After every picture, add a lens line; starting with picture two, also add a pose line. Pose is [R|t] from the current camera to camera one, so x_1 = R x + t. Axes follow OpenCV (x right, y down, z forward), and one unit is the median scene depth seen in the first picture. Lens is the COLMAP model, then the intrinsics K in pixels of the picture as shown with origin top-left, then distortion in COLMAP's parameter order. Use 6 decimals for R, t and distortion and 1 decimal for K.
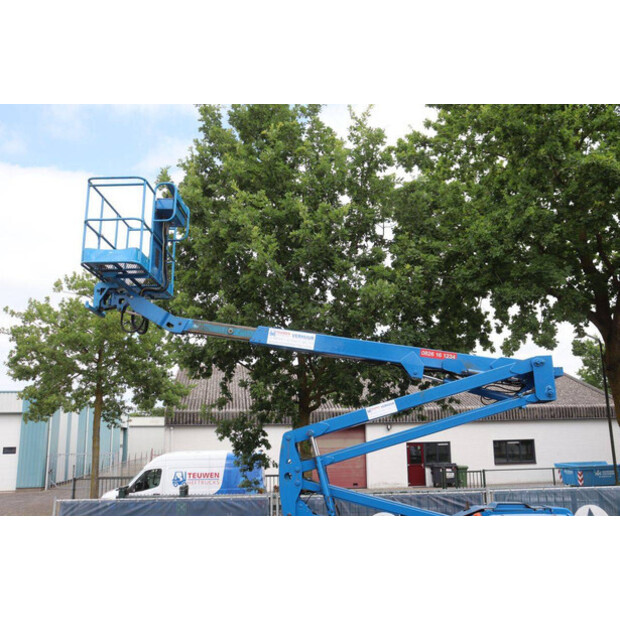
lens RADIAL K [[610.7, 0, 321.3], [0, 610.7, 313.0], [0, 0, 1]] dist [-0.132989, 0.246672]
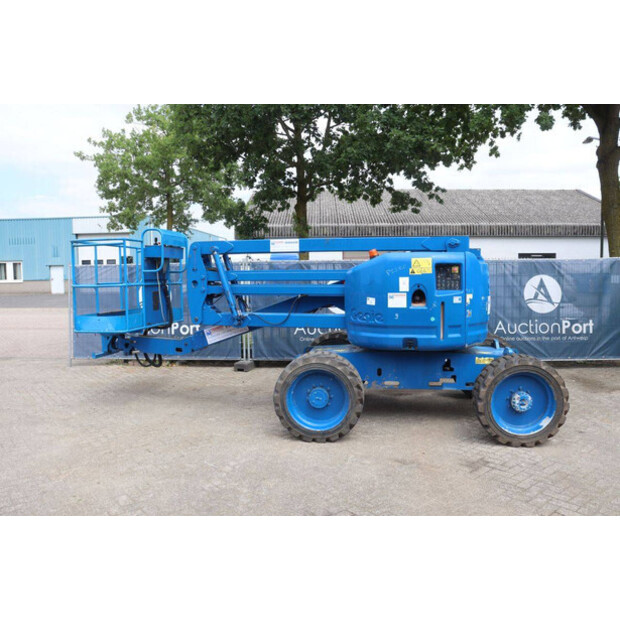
lens RADIAL K [[506.4, 0, 318.5], [0, 506.4, 311.2], [0, 0, 1]] dist [-0.182326, 0.161083]
pose [[0.987778, 0.018067, -0.154819, 0.149555], [0.027820, 0.956875, 0.289164, 0.093453], [0.153367, -0.289937, 0.944677, 0.085929]]
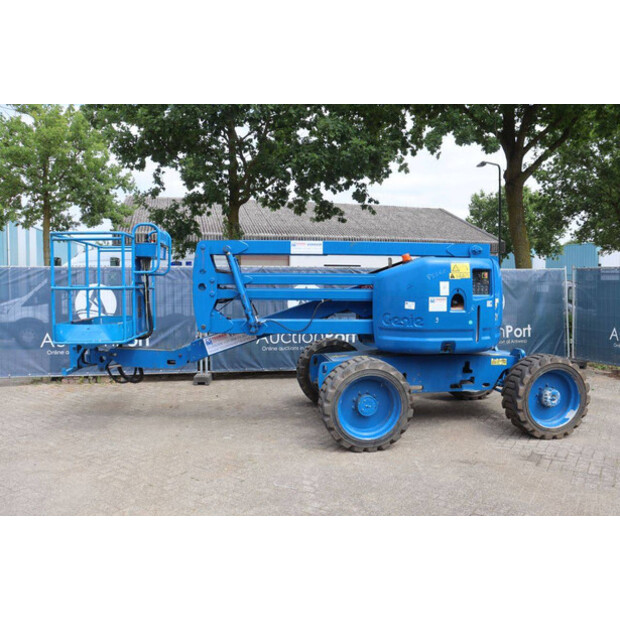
lens RADIAL K [[504.9, 0, 324.1], [0, 504.9, 310.1], [0, 0, 1]] dist [-0.163841, 0.129420]
pose [[0.989776, 0.011492, 0.142165, 0.005160], [-0.048688, 0.964100, 0.261038, 0.105910], [-0.134062, -0.265290, 0.954803, 0.101364]]
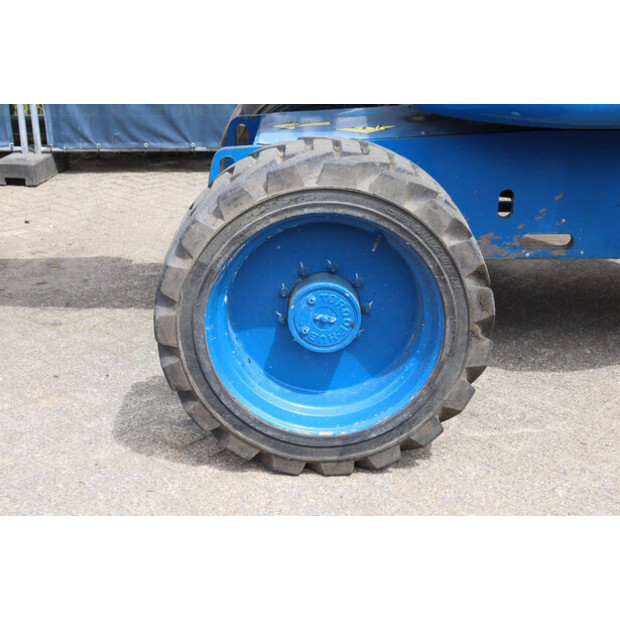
lens RADIAL K [[1010.1, 0, 310.0], [0, 1010.1, 310.0], [0, 0, 1]] dist [0.194714, 0.028584]
pose [[0.999425, 0.017955, -0.028774, 0.093853], [0.000311, 0.843487, 0.537149, 0.155910], [0.033915, -0.536849, 0.842996, 0.256818]]
